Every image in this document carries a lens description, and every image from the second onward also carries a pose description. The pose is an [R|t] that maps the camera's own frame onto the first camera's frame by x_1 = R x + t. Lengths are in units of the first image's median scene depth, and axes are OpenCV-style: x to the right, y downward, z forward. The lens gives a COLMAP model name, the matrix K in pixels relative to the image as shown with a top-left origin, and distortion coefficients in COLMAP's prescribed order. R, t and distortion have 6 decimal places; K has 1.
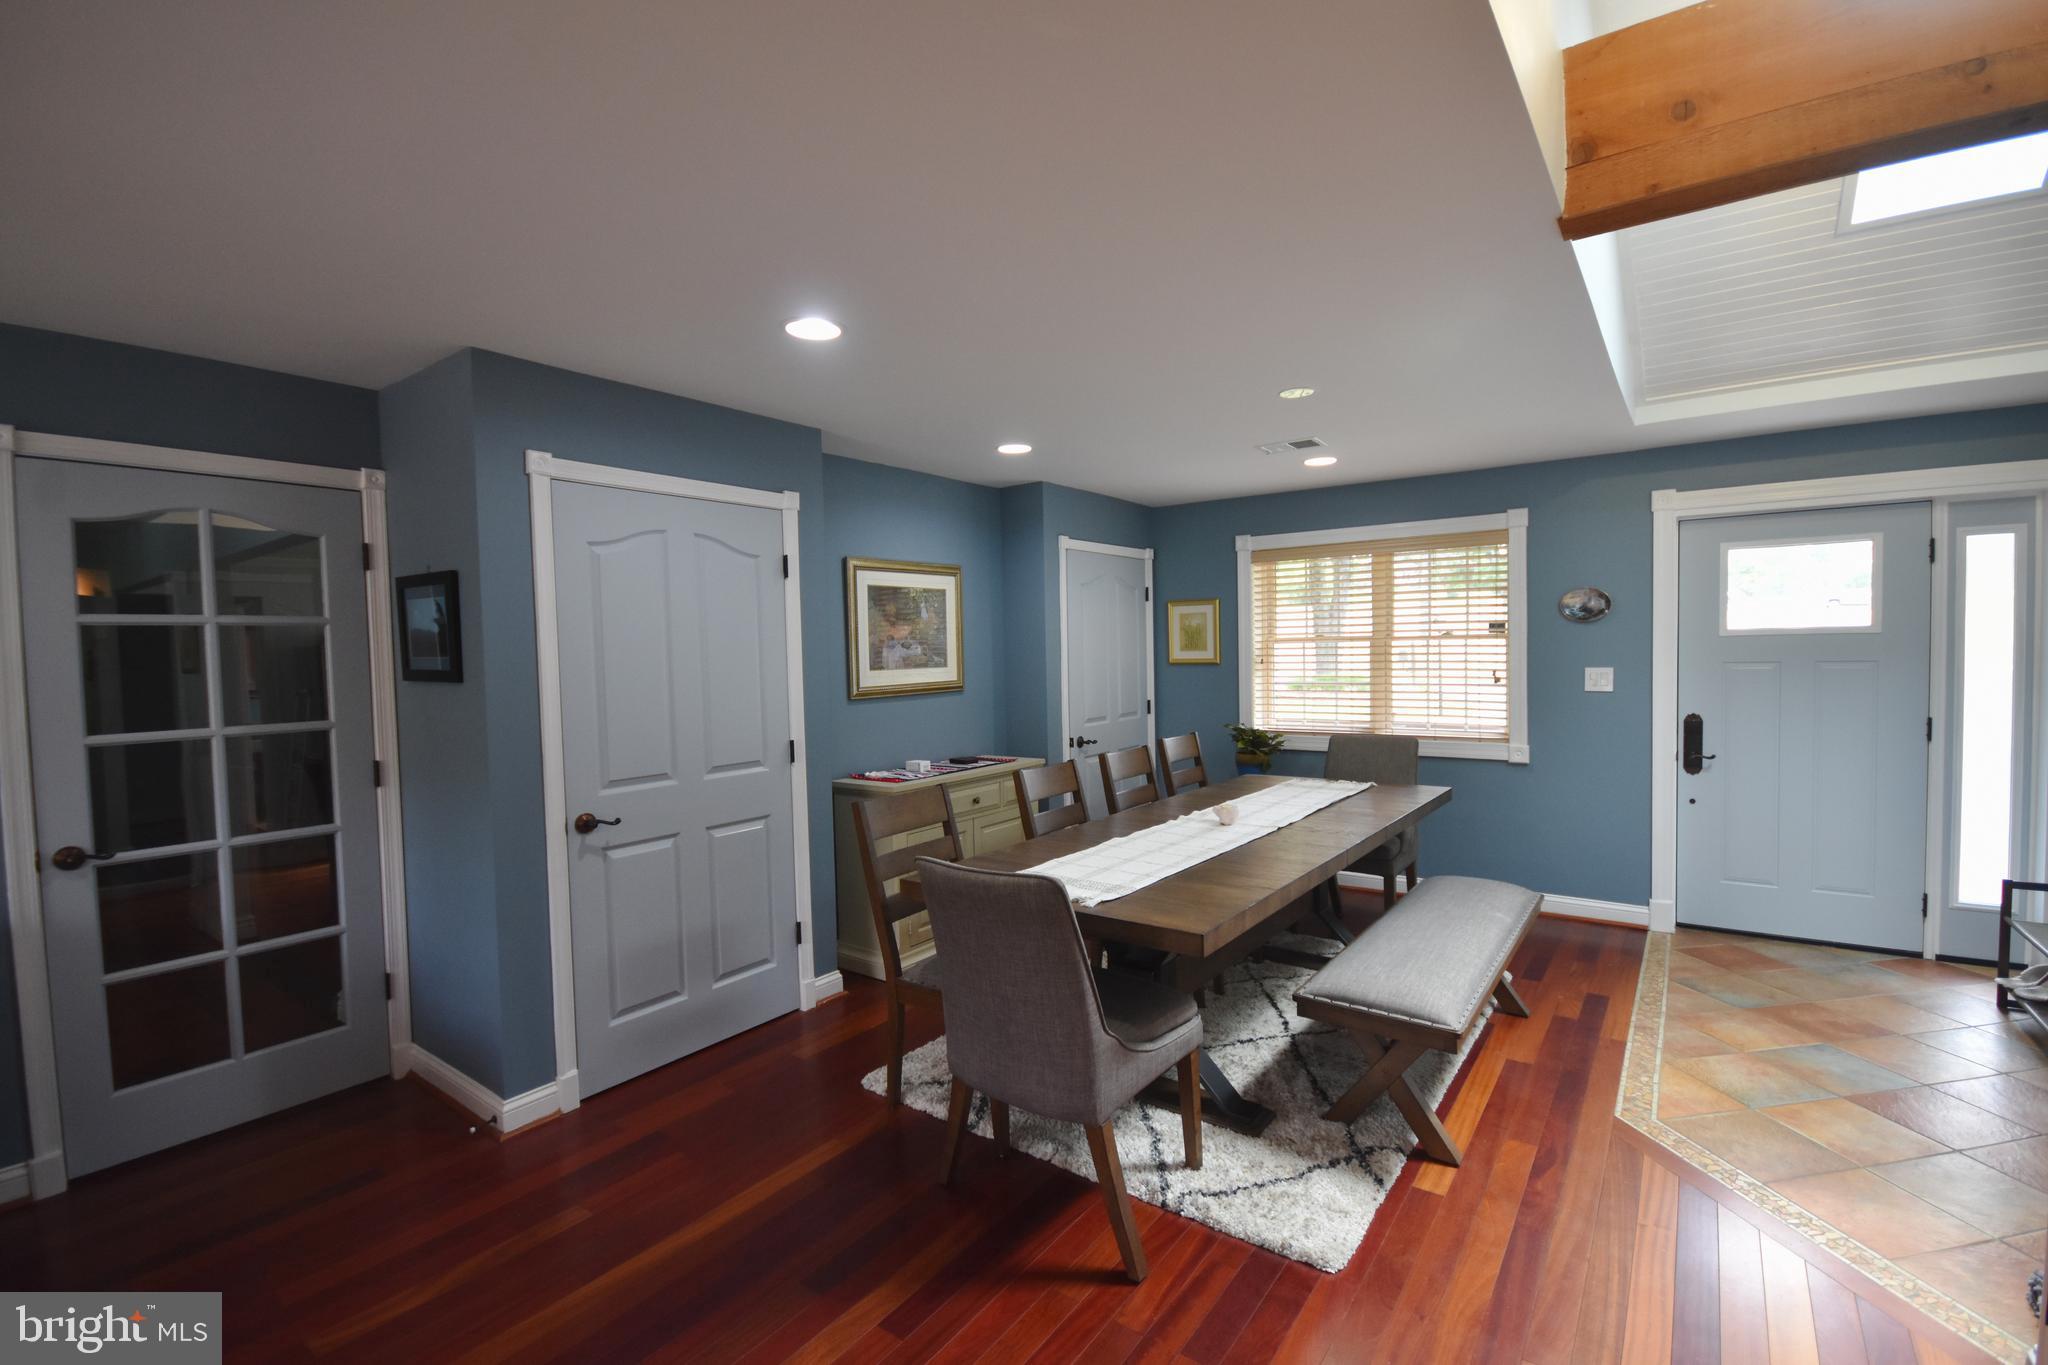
lens RADIAL K [[882.4, 0, 1027.0], [0, 882.4, 684.9], [0, 0, 1]] dist [-0.018743, -0.000870]
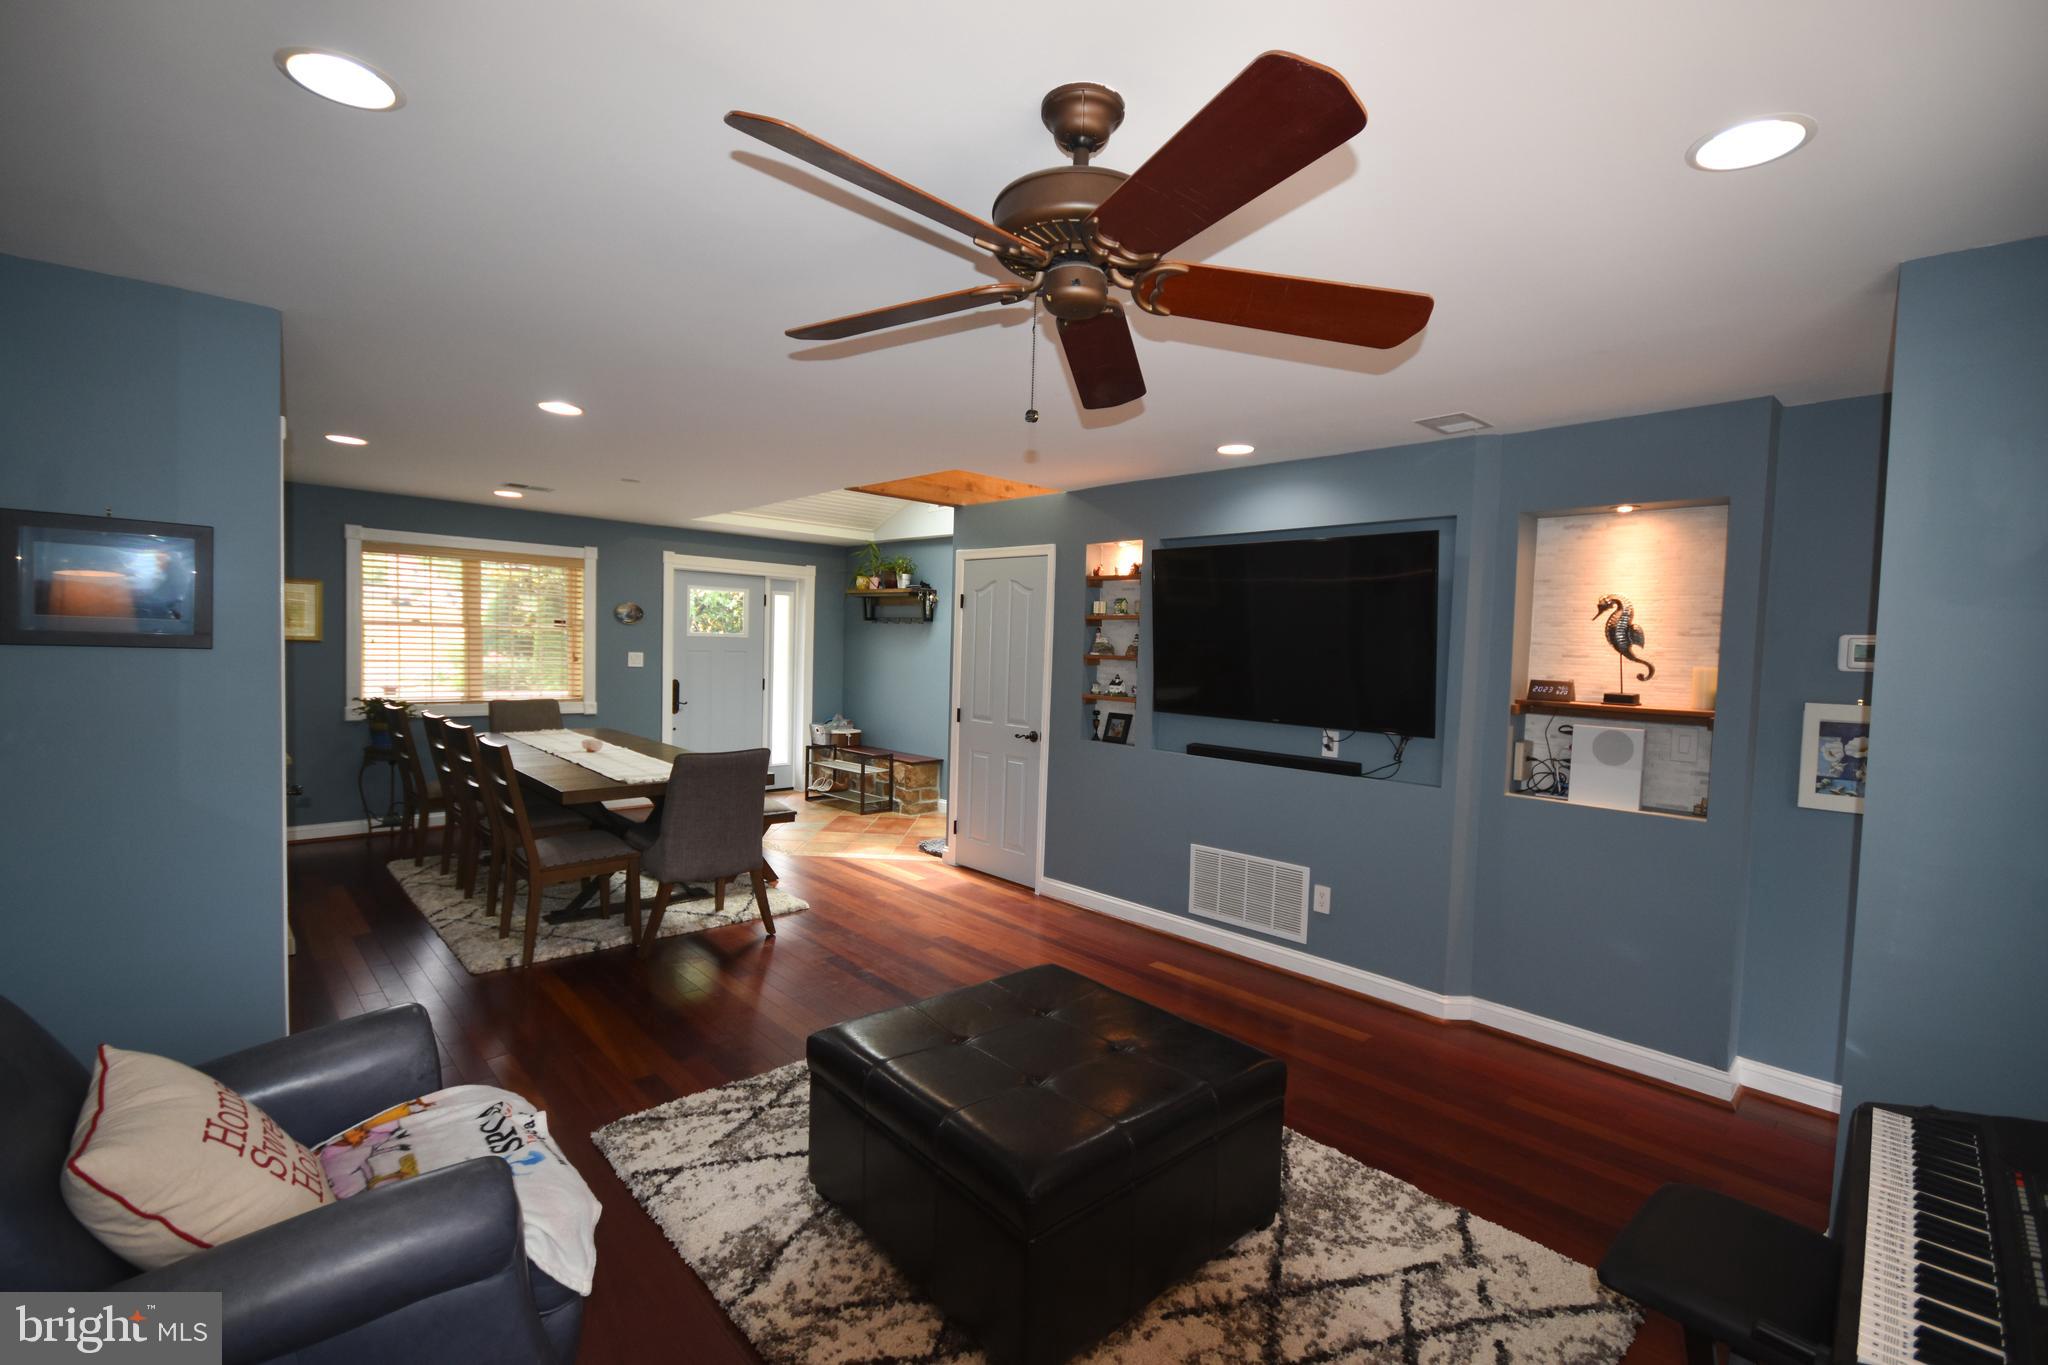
lens RADIAL K [[882.4, 0, 1027.4], [0, 882.4, 683.5], [0, 0, 1]] dist [-0.018743, -0.000870]
pose [[0.151114, -0.017896, 0.988354, -0.861274], [0.003875, 0.999839, 0.017512, 0.012361], [-0.988509, 0.001183, 0.151159, 0.023139]]
